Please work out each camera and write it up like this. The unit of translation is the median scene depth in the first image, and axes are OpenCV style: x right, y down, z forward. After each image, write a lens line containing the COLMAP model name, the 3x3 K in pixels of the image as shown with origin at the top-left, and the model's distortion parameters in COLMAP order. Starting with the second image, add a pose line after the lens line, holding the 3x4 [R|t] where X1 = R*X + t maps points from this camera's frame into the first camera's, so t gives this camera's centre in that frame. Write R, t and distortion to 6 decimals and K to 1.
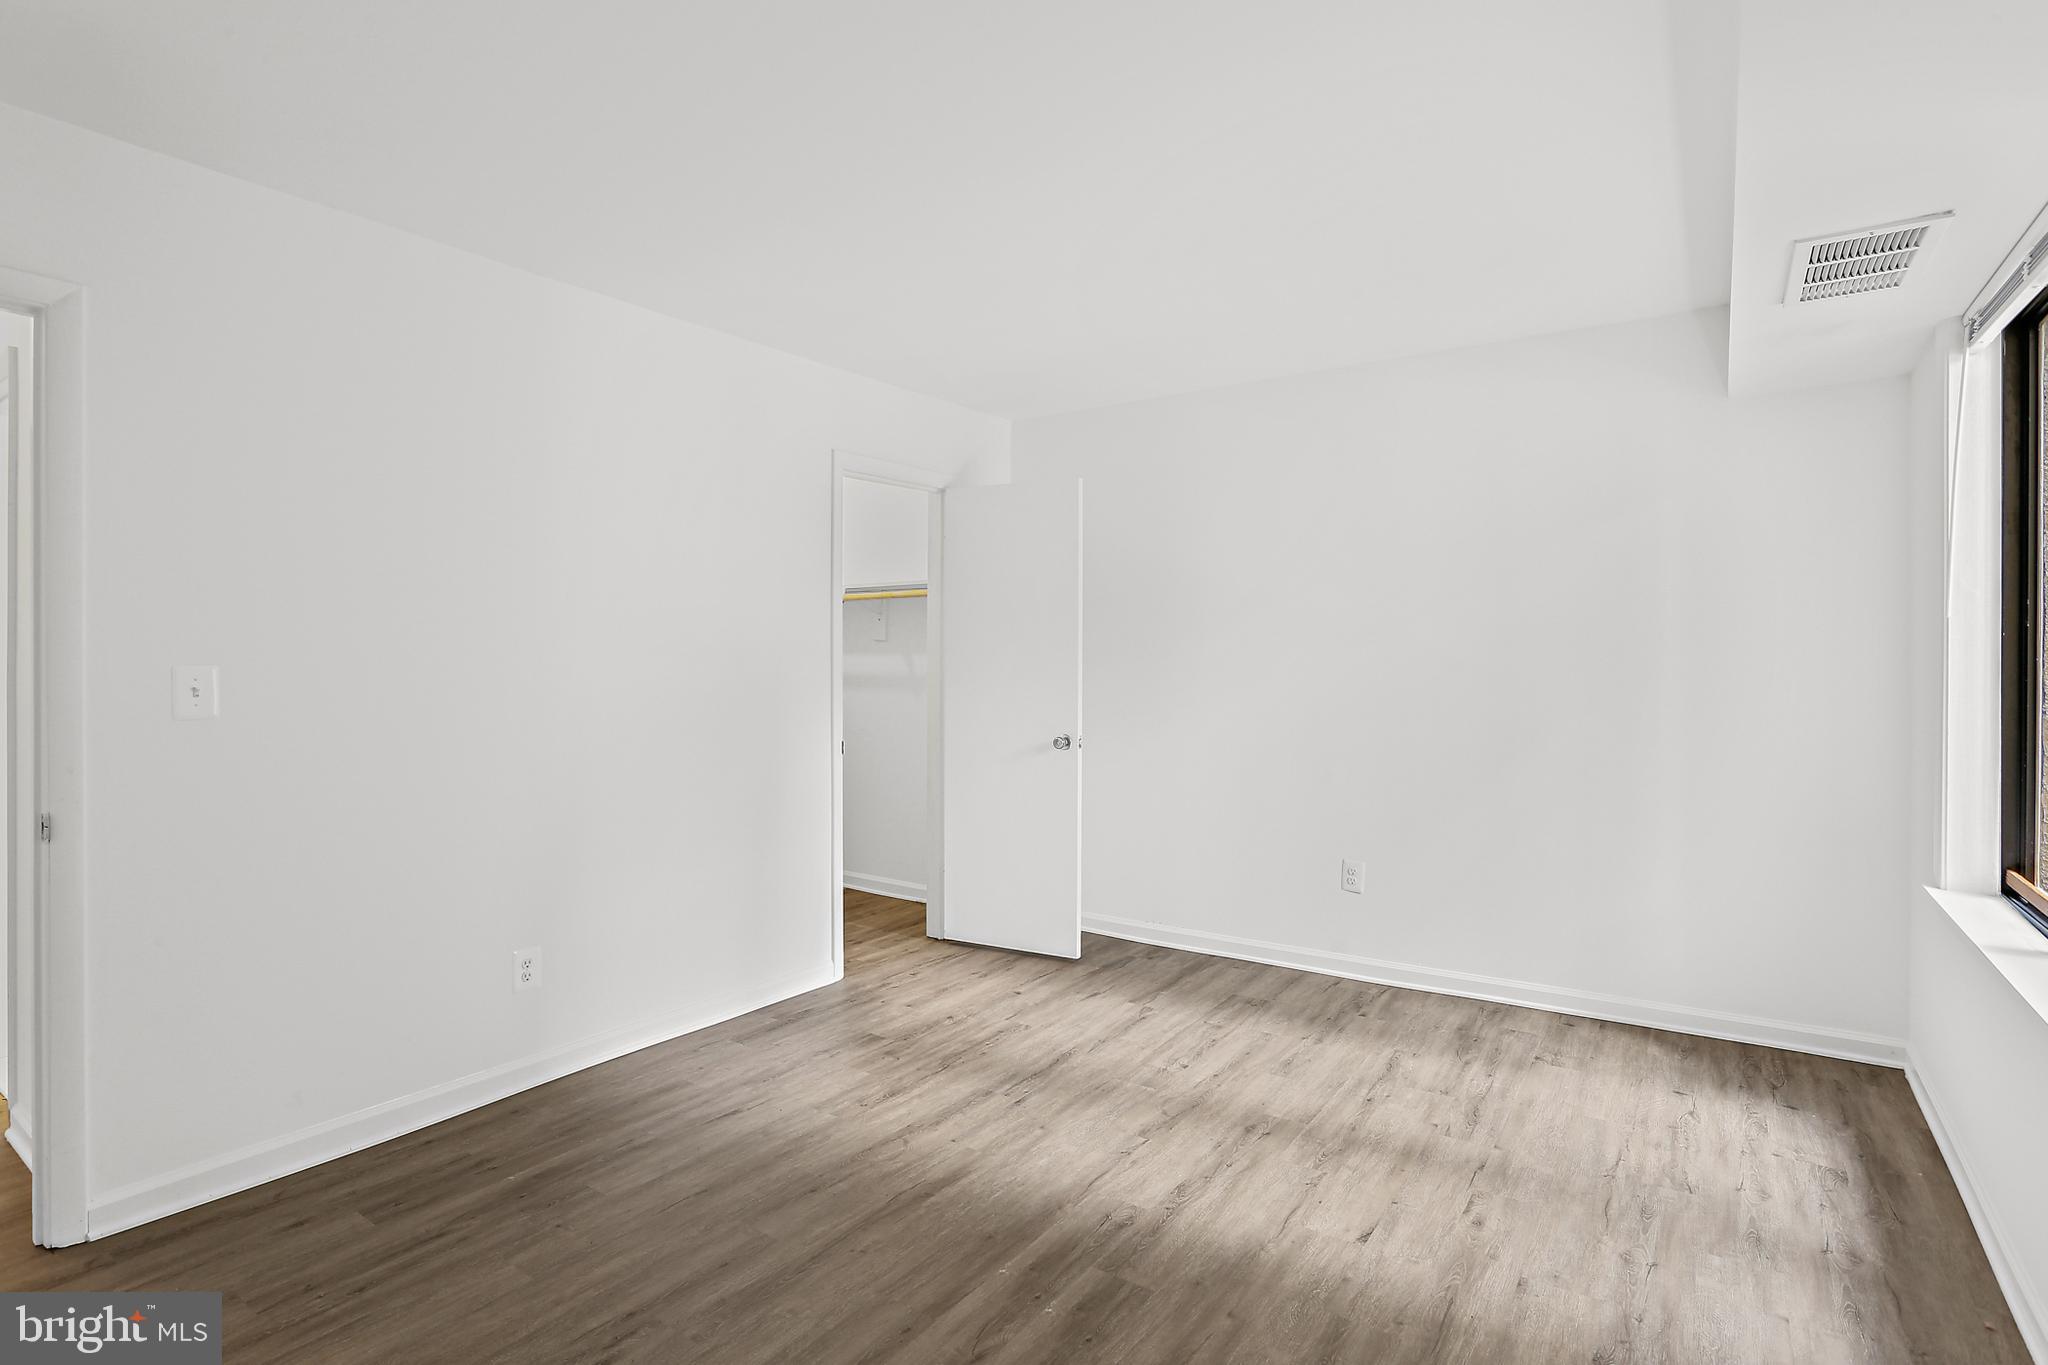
lens RADIAL K [[1014.2, 0, 1024.0], [0, 1014.2, 682.5], [0, 0, 1]] dist [-0.059587, 0.027925]
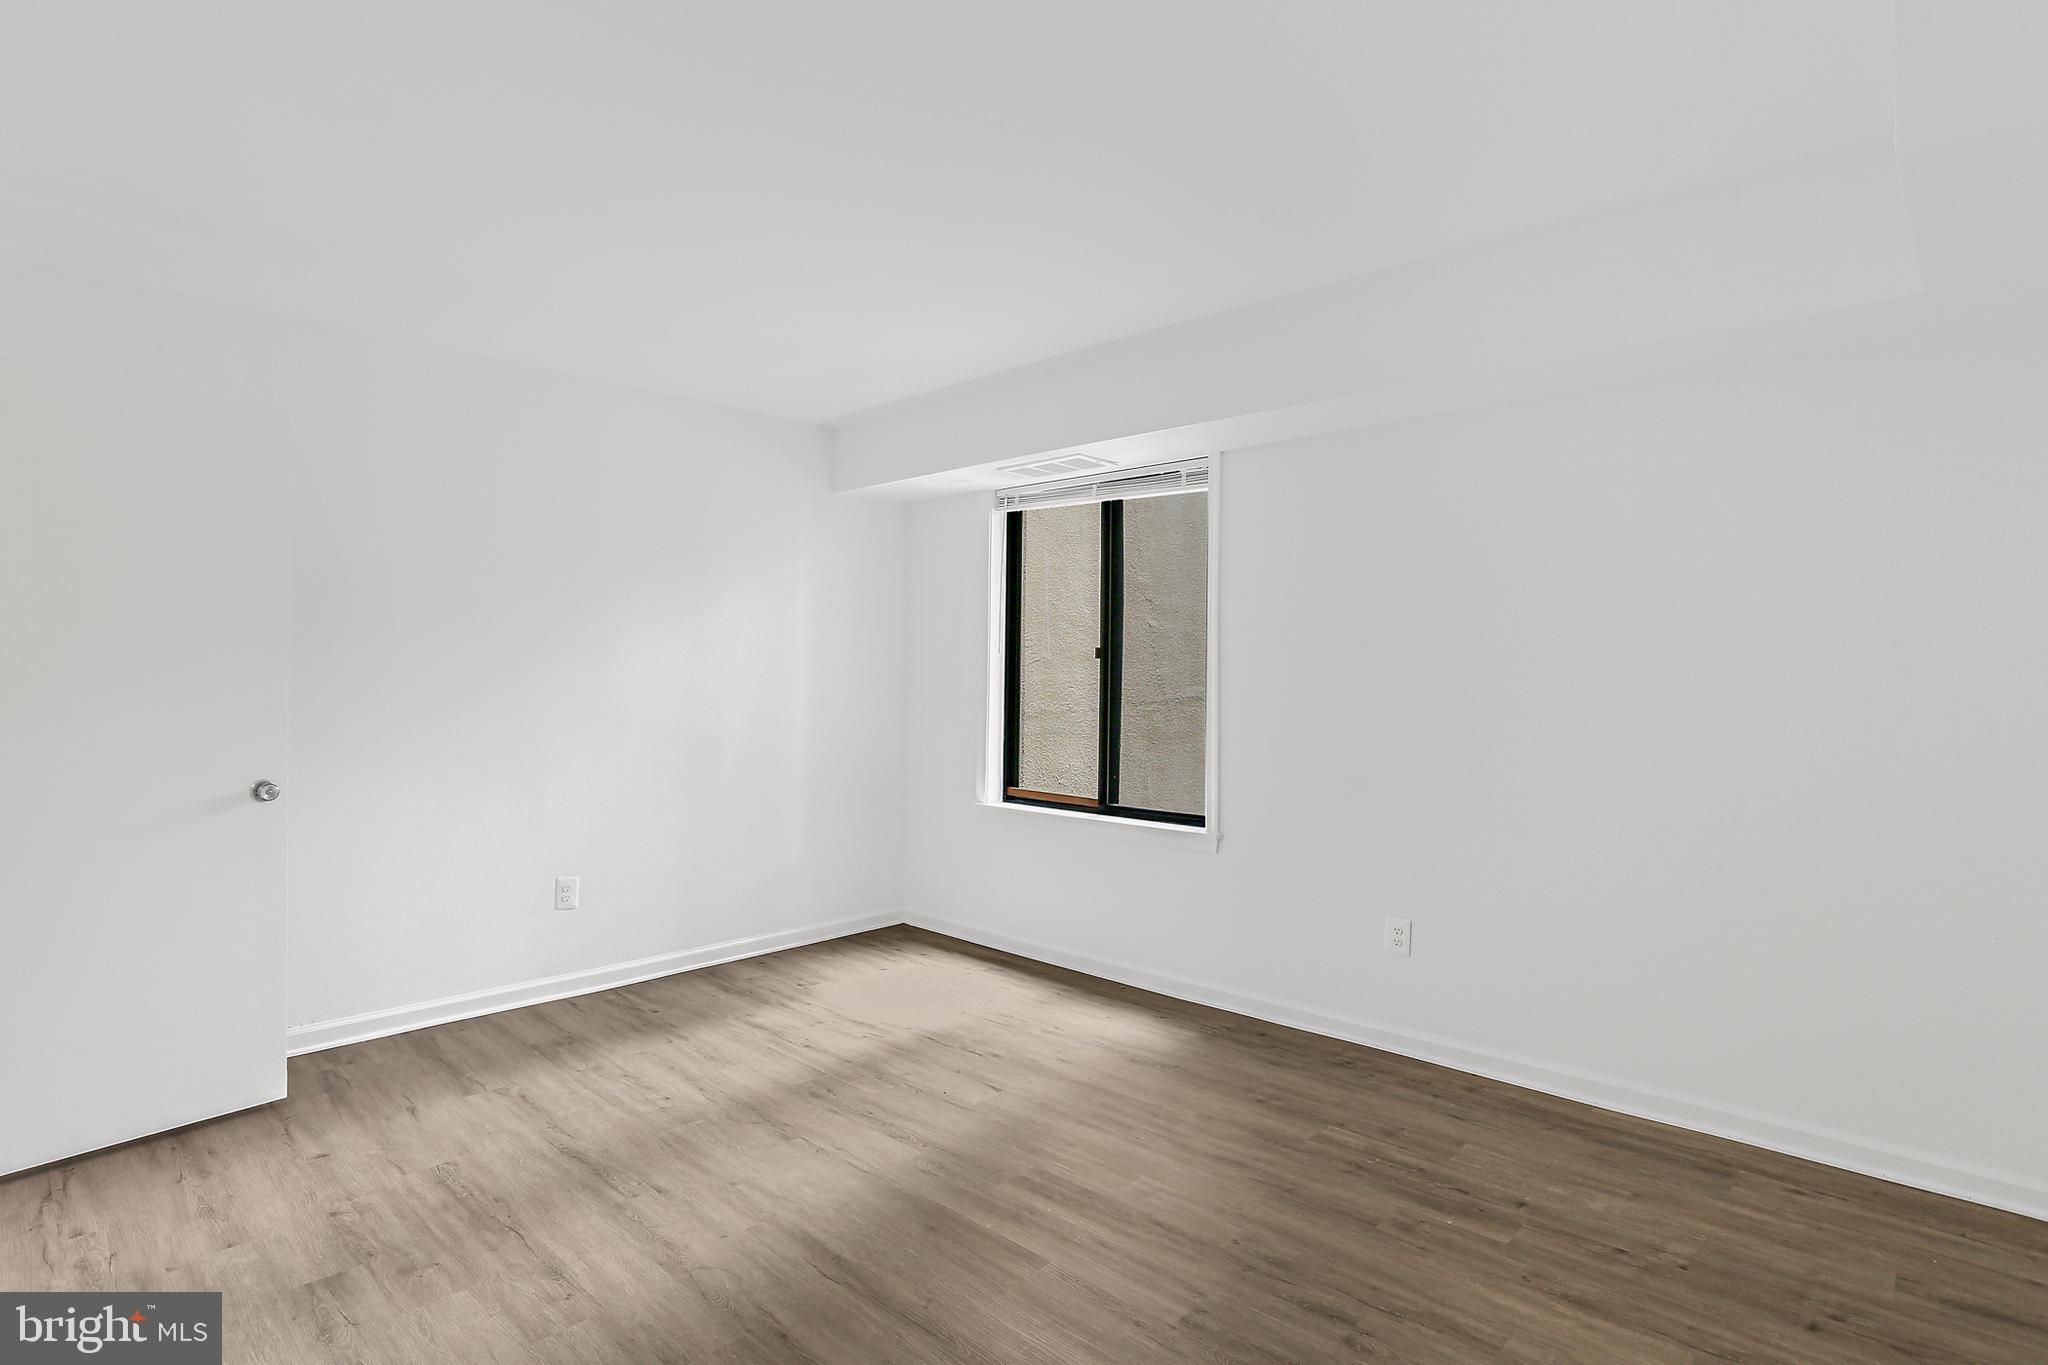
lens RADIAL K [[1014.2, 0, 1024.0], [0, 1014.2, 682.5], [0, 0, 1]] dist [-0.059587, 0.027925]
pose [[0.146273, -0.000769, 0.989244, -0.709691], [0.014372, 0.999896, -0.001348, -0.007744], [-0.989140, 0.014415, 0.146269, 0.503212]]
